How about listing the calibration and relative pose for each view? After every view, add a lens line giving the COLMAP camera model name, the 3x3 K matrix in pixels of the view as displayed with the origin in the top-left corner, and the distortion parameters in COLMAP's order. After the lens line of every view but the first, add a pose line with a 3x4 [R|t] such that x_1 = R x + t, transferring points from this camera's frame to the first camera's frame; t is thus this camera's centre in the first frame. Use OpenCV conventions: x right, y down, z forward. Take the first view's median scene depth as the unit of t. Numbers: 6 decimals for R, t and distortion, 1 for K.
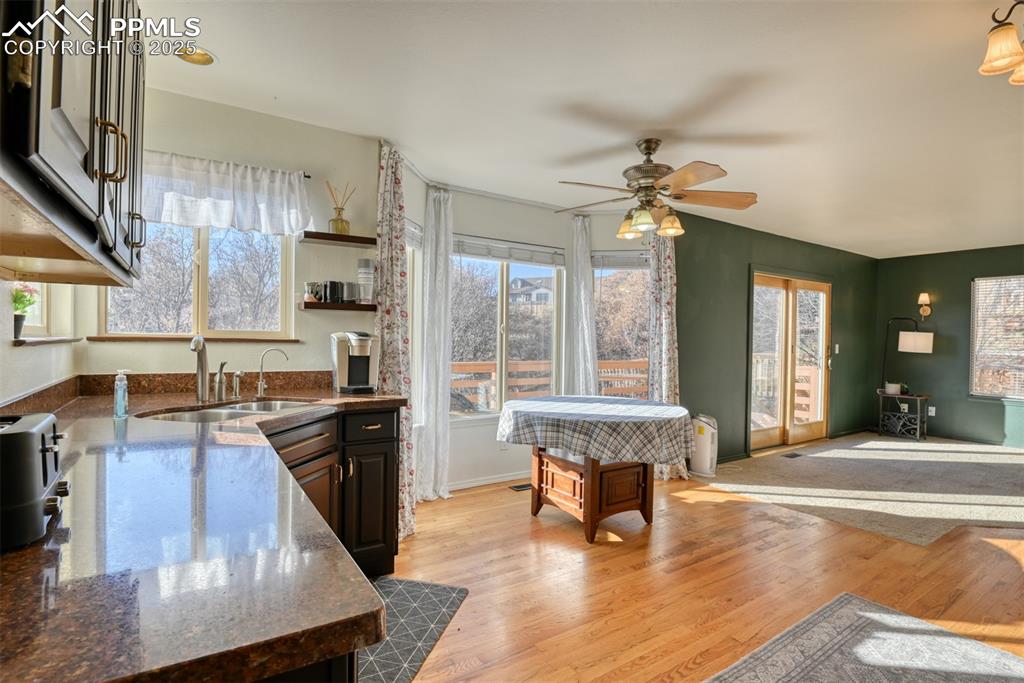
lens RADIAL K [[500.2, 0, 516.5], [0, 500.2, 345.5], [0, 0, 1]] dist [-0.023314, -0.004029]
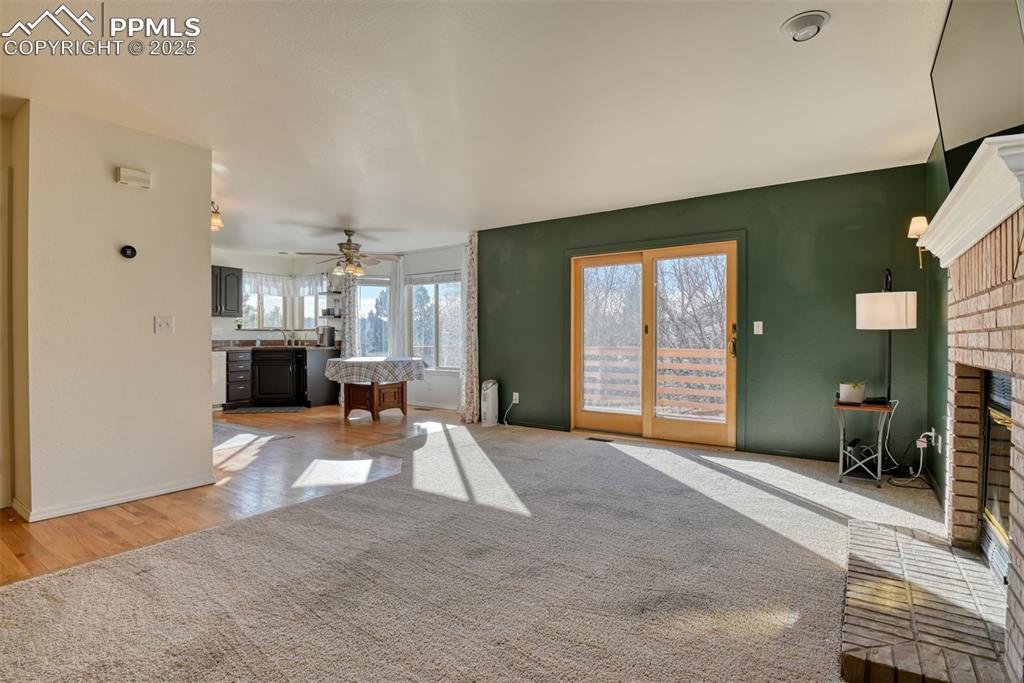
lens RADIAL K [[500.2, 0, 517.1], [0, 500.2, 342.6], [0, 0, 1]] dist [-0.023314, -0.004029]
pose [[0.380781, -0.006368, -0.924643, 1.959536], [-0.007705, 0.999920, -0.010060, 0.063636], [0.924633, 0.010955, 0.380702, 0.676492]]
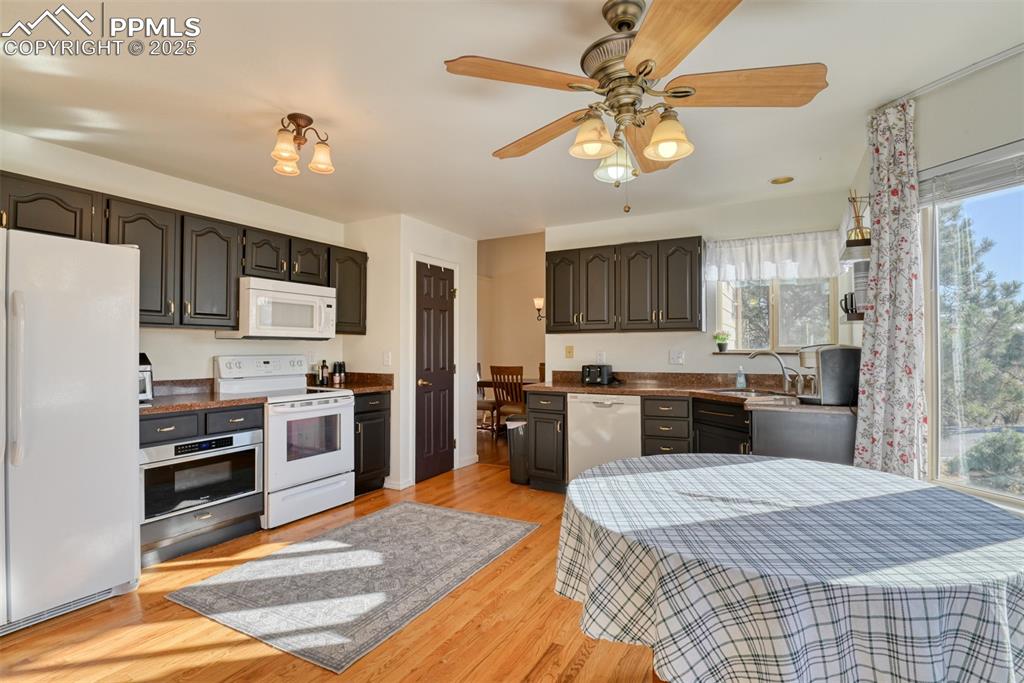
lens RADIAL K [[500.2, 0, 516.4], [0, 500.2, 347.6], [0, 0, 1]] dist [-0.023314, -0.004029]
pose [[-0.883084, -0.015661, -0.468954, 0.506233], [-0.017399, 0.999848, -0.000628, -0.006698], [0.468892, 0.007605, -0.883223, 1.144871]]
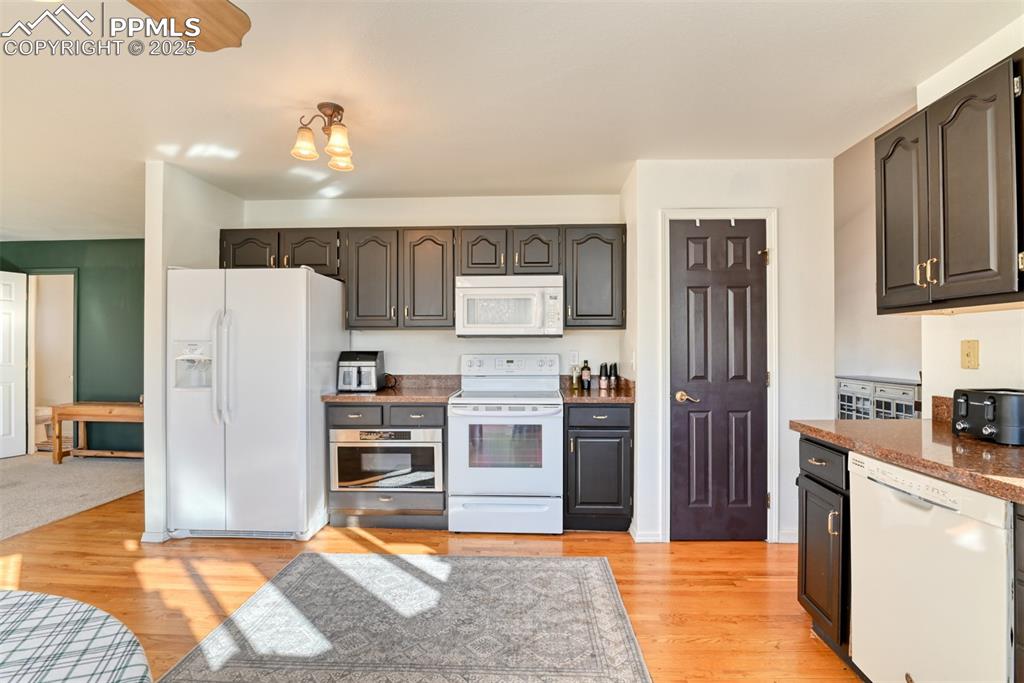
lens RADIAL K [[500.2, 0, 514.1], [0, 500.2, 346.1], [0, 0, 1]] dist [-0.023314, -0.004029]
pose [[-0.807505, -0.011817, 0.589743, -0.117180], [-0.002895, 0.999867, 0.016071, -0.014380], [-0.589854, 0.011270, -0.807431, 0.796943]]
